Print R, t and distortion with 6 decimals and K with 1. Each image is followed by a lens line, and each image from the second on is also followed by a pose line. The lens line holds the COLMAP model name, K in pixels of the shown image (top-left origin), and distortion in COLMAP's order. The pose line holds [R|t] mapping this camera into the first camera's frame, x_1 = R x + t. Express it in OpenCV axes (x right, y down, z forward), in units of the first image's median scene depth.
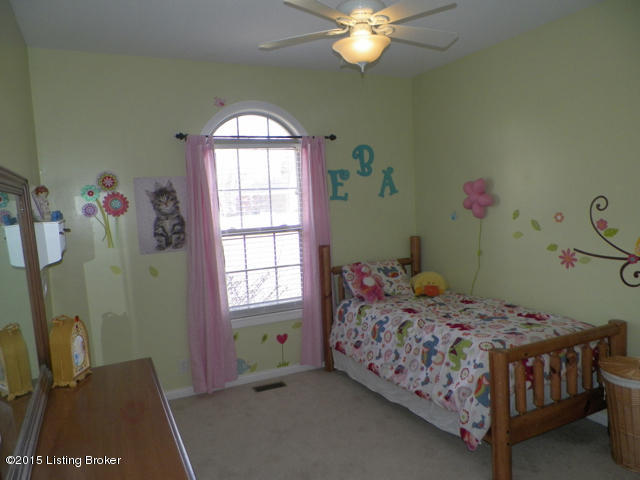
lens RADIAL K [[477.7, 0, 318.7], [0, 477.7, 234.7], [0, 0, 1]] dist [0.008741, -0.003791]
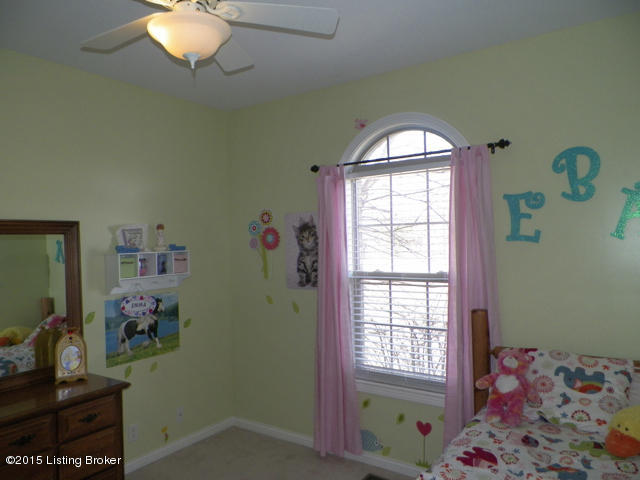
lens RADIAL K [[477.7, 0, 318.7], [0, 477.7, 234.7], [0, 0, 1]] dist [0.008741, -0.003791]
pose [[0.495973, 0.026378, -0.867937, 0.486139], [-0.069672, 0.997525, -0.009497, -0.060878], [0.865538, 0.065181, 0.496583, 0.495084]]
